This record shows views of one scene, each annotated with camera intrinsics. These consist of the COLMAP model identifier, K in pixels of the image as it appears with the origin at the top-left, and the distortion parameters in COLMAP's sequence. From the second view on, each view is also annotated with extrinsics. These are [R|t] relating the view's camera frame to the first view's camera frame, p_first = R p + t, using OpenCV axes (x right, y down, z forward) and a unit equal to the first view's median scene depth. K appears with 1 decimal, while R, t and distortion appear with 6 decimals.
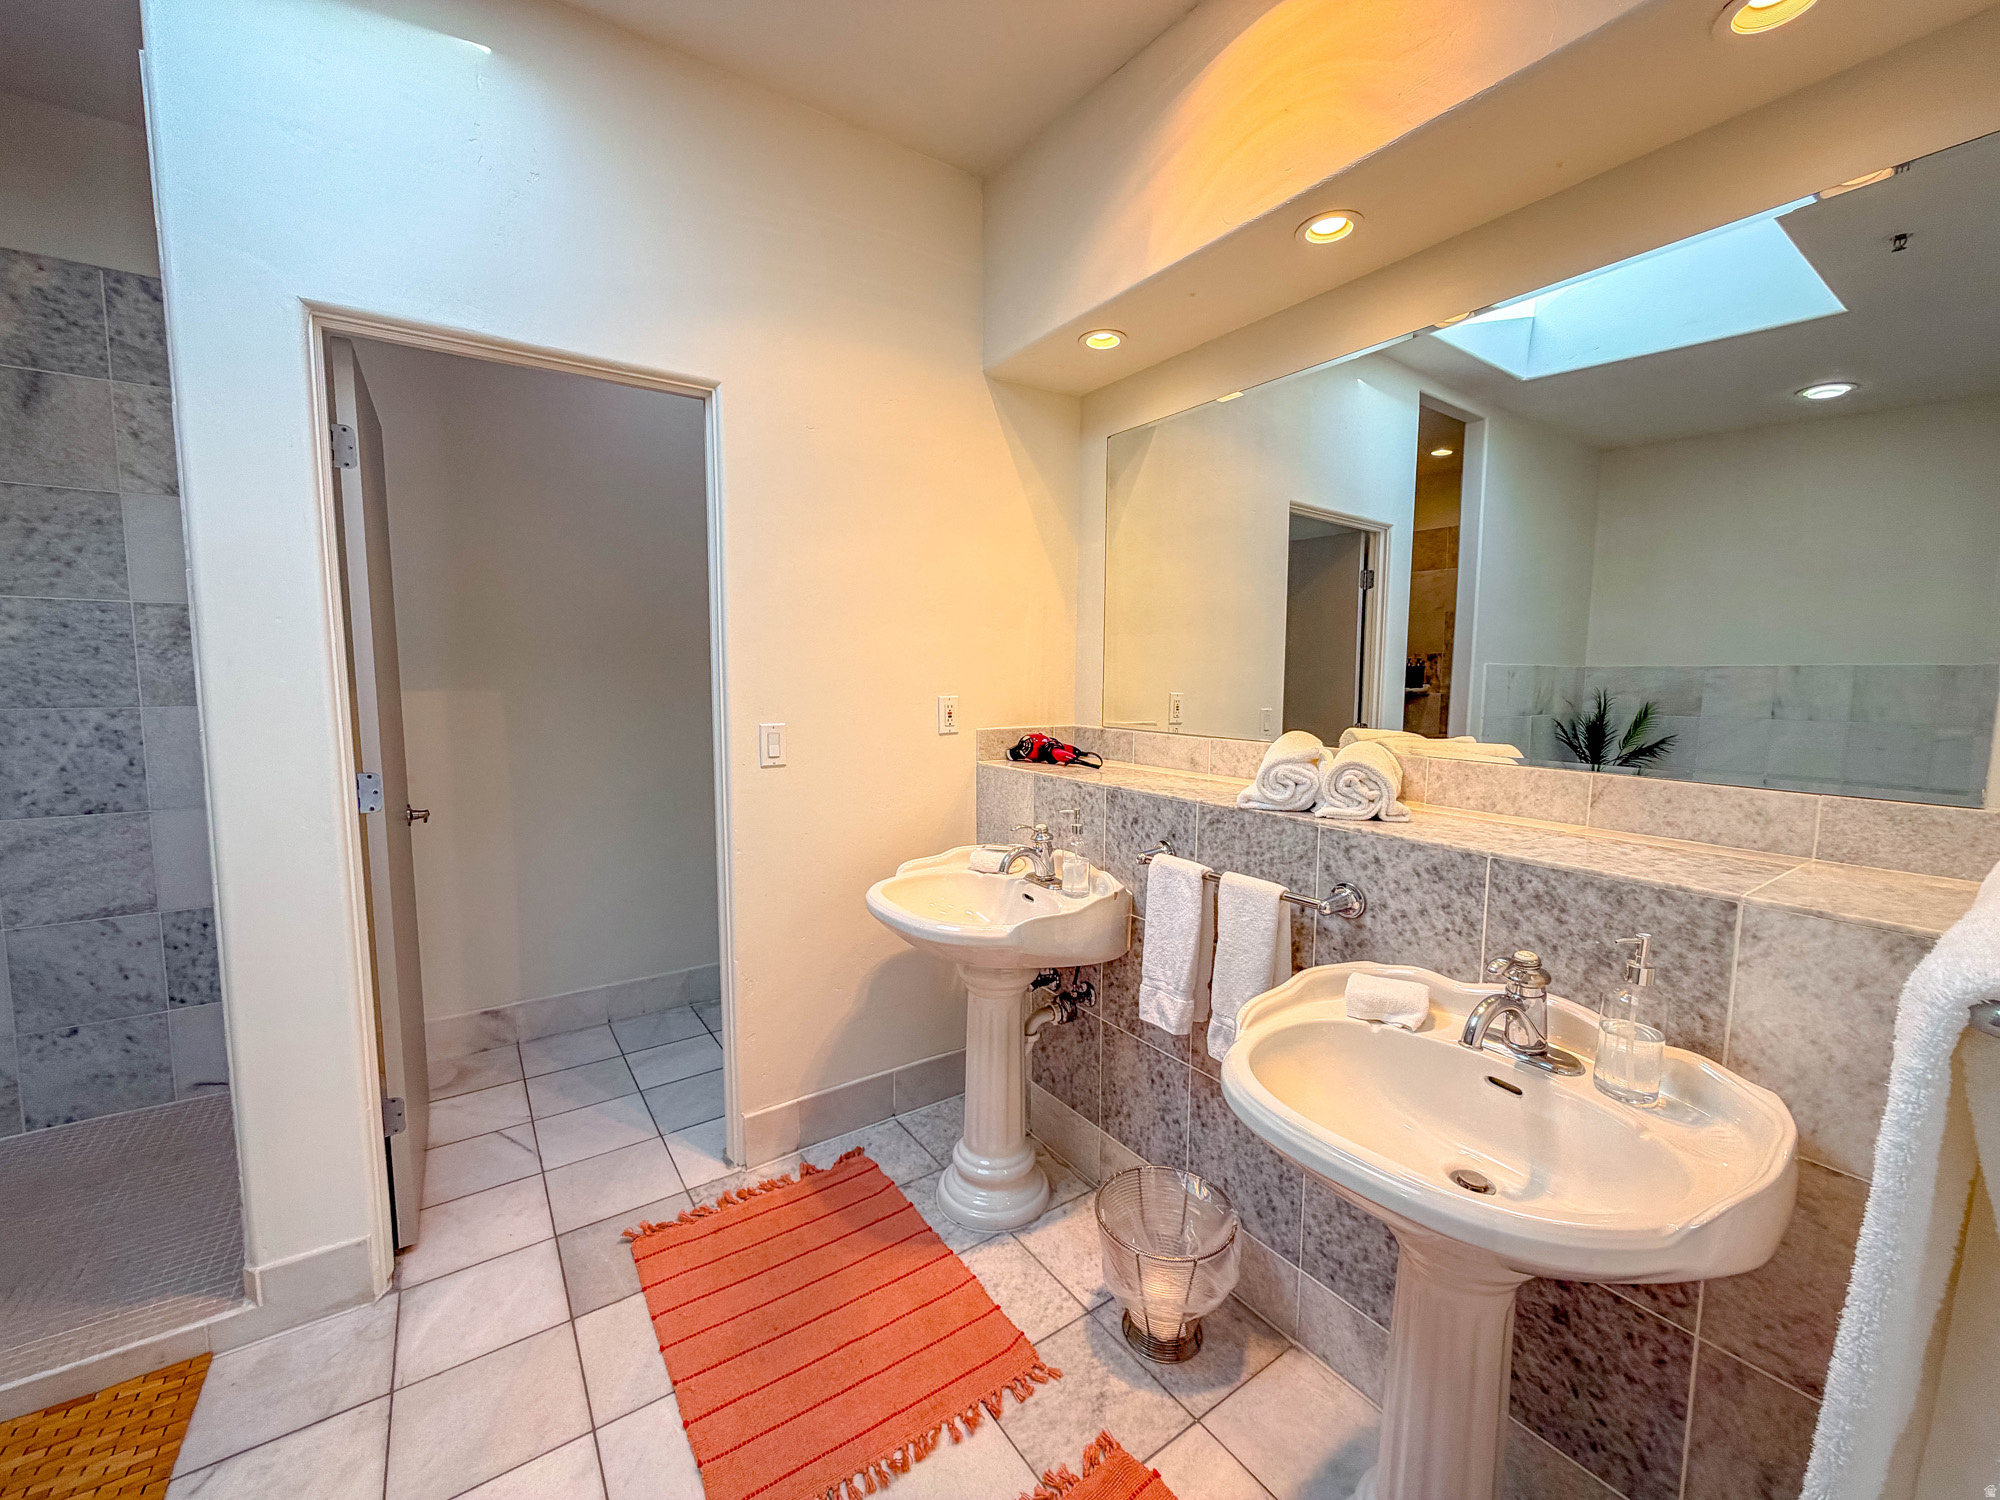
lens RADIAL K [[805.1, 0, 1004.3], [0, 805.1, 752.2], [0, 0, 1]] dist [-0.000649, 0.000074]
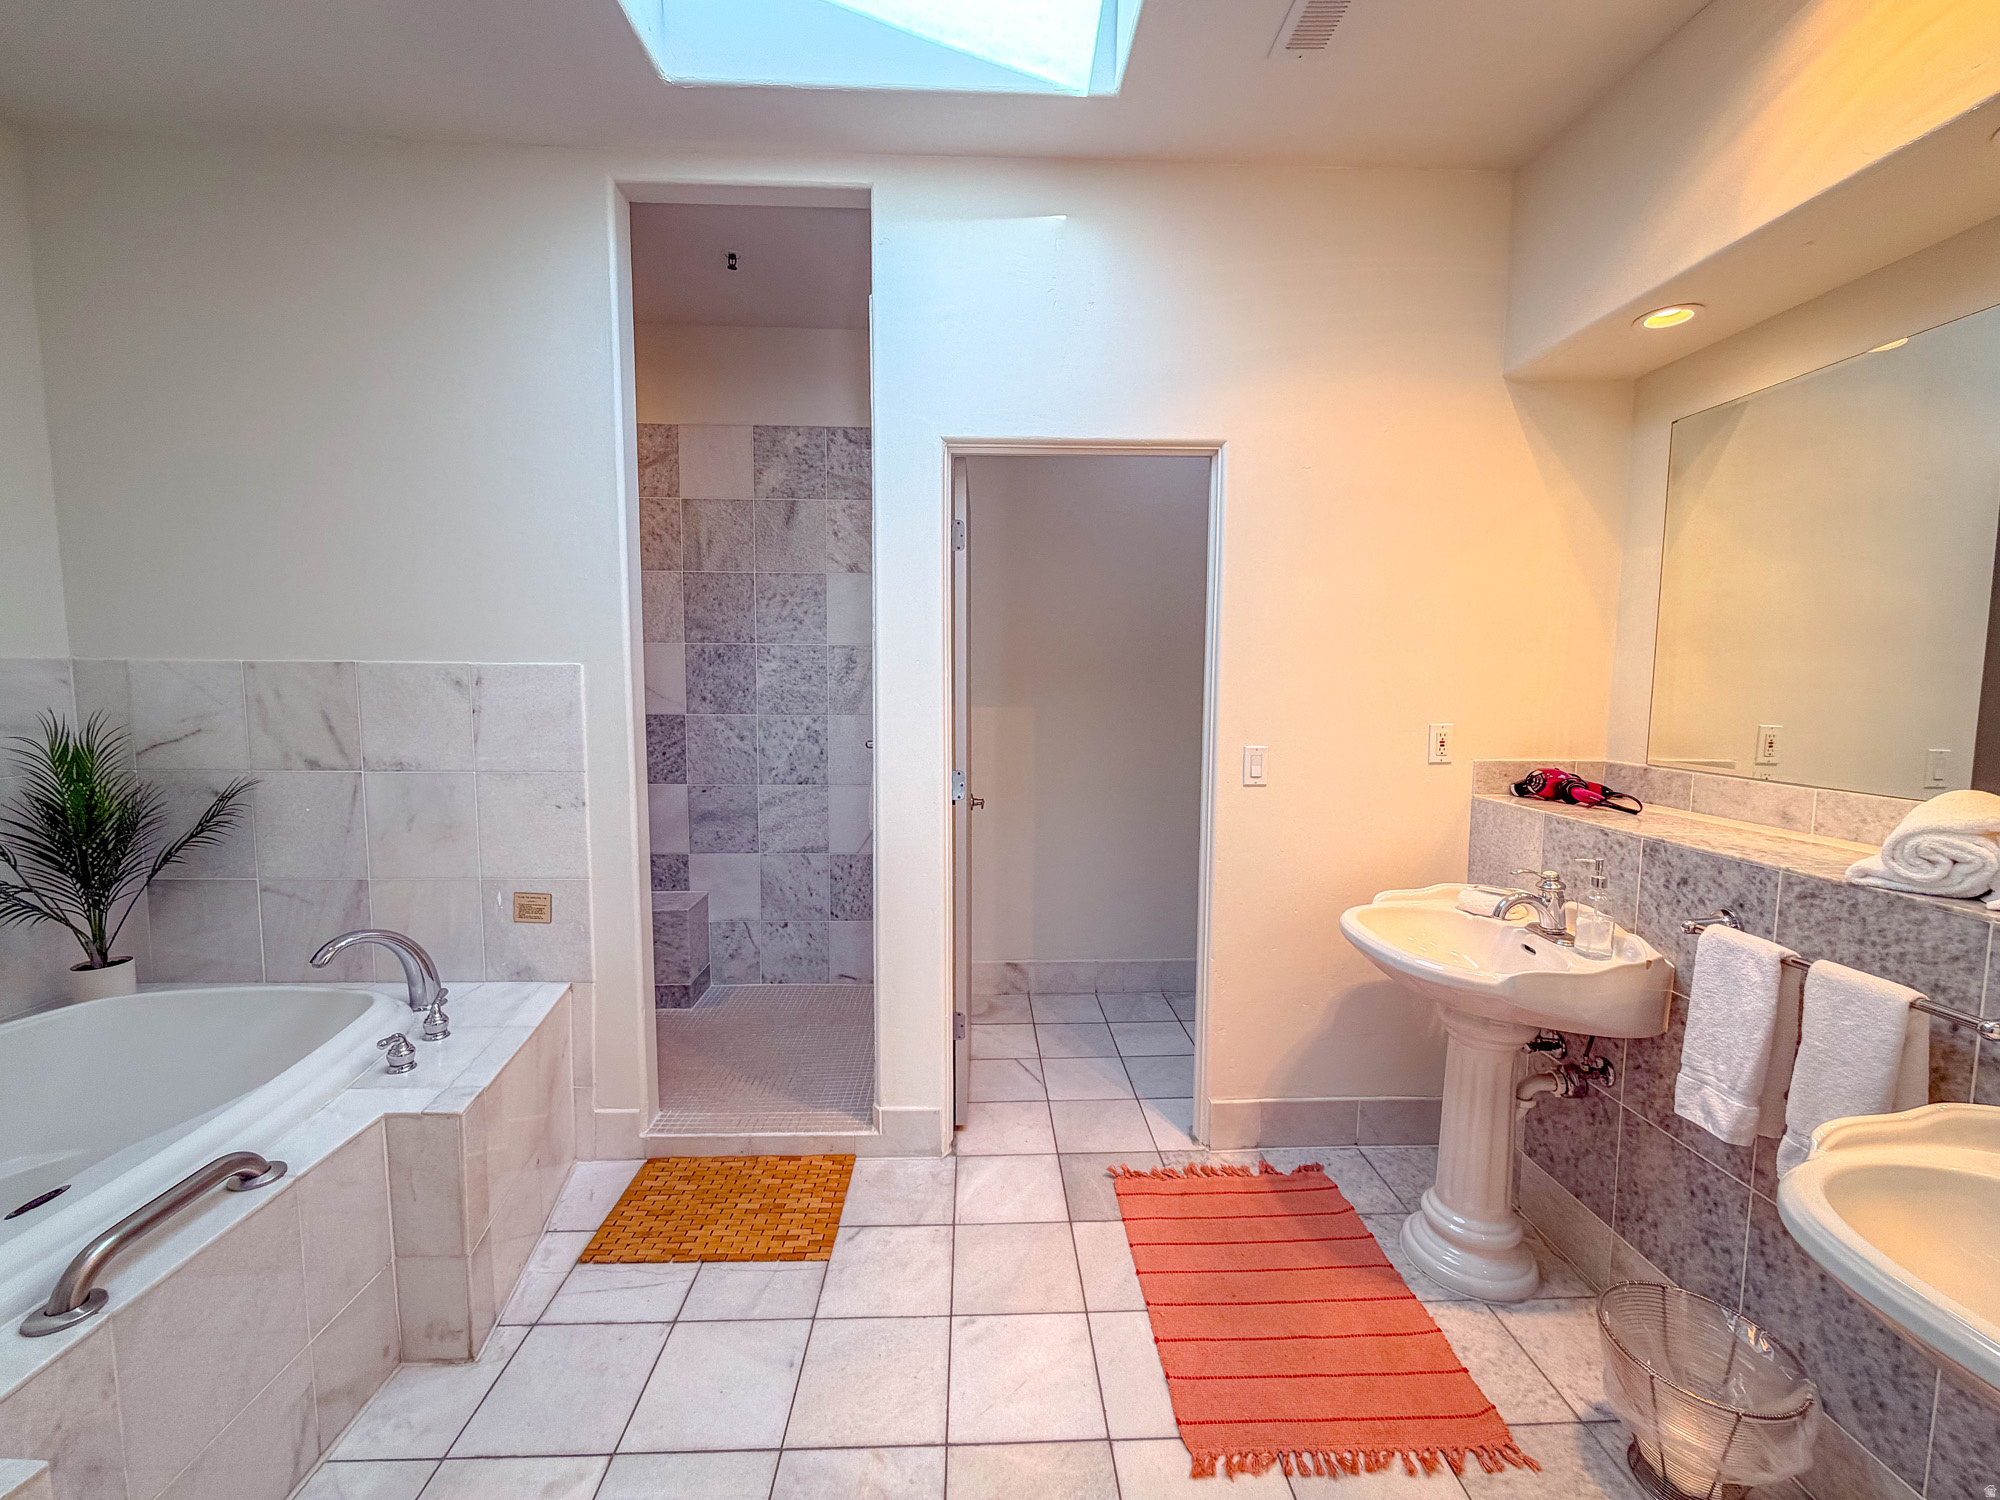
lens RADIAL K [[805.1, 0, 1003.8], [0, 805.1, 747.6], [0, 0, 1]] dist [-0.000649, 0.000074]
pose [[0.843263, 0.045904, -0.535537, 0.006182], [-0.055468, 0.998459, -0.001756, -0.014372], [0.534631, 0.031186, 0.844510, -0.105769]]
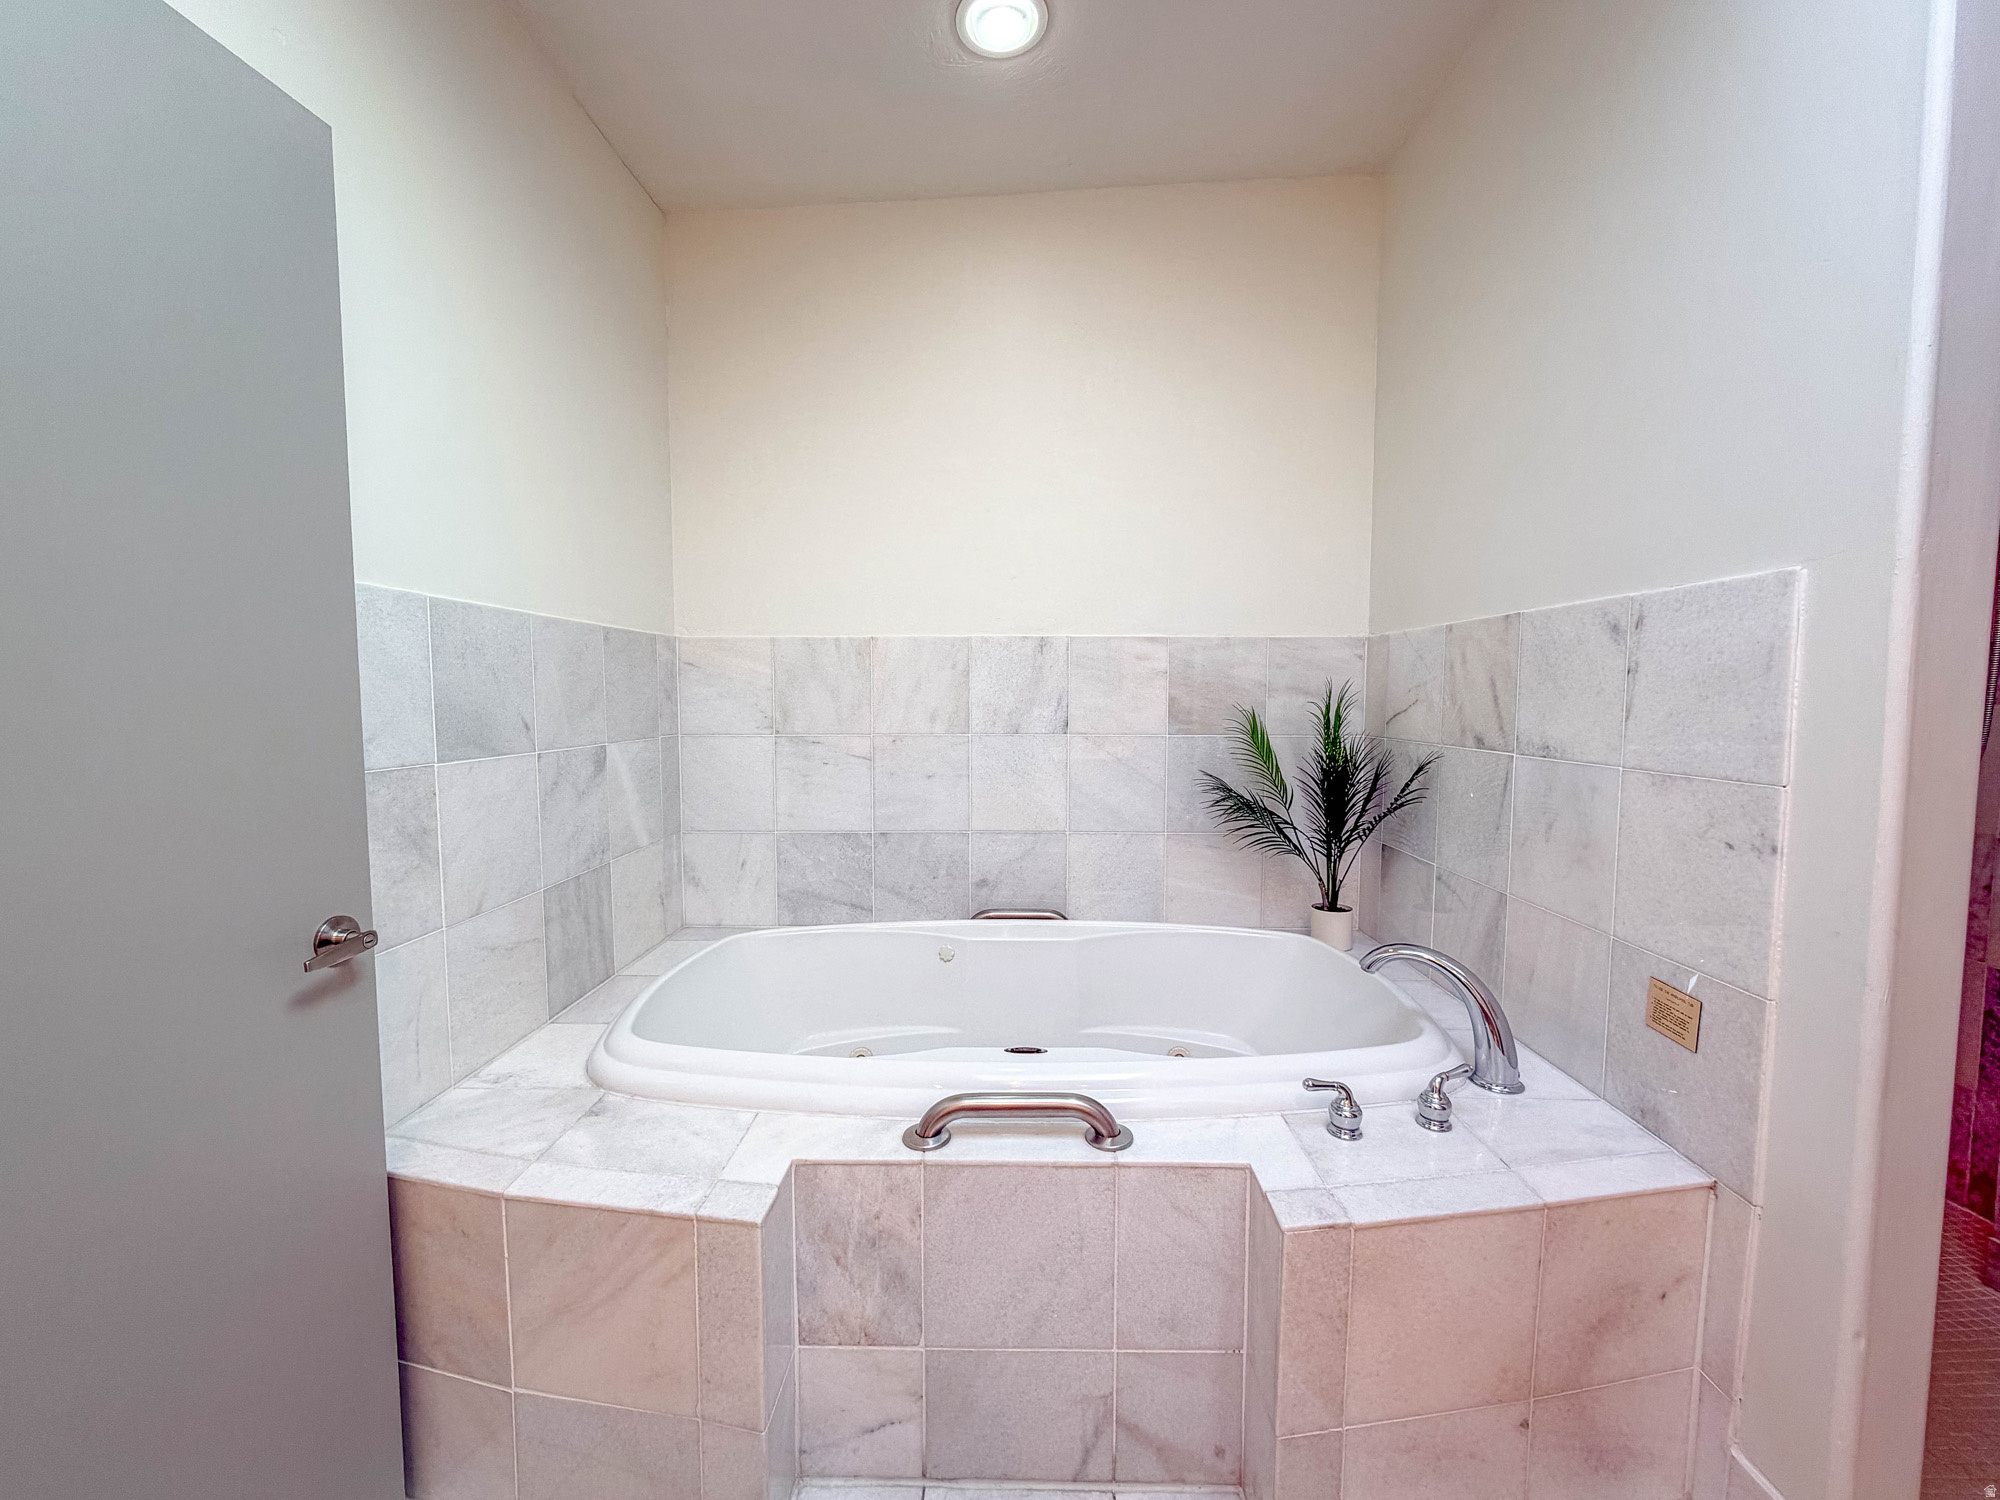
lens RADIAL K [[805.1, 0, 1004.6], [0, 805.1, 748.4], [0, 0, 1]] dist [-0.000649, 0.000074]
pose [[-0.578710, 0.045800, -0.814246, -0.558596], [-0.088727, 0.988959, 0.118689, 0.020386], [0.810692, 0.140932, -0.568257, 0.777856]]
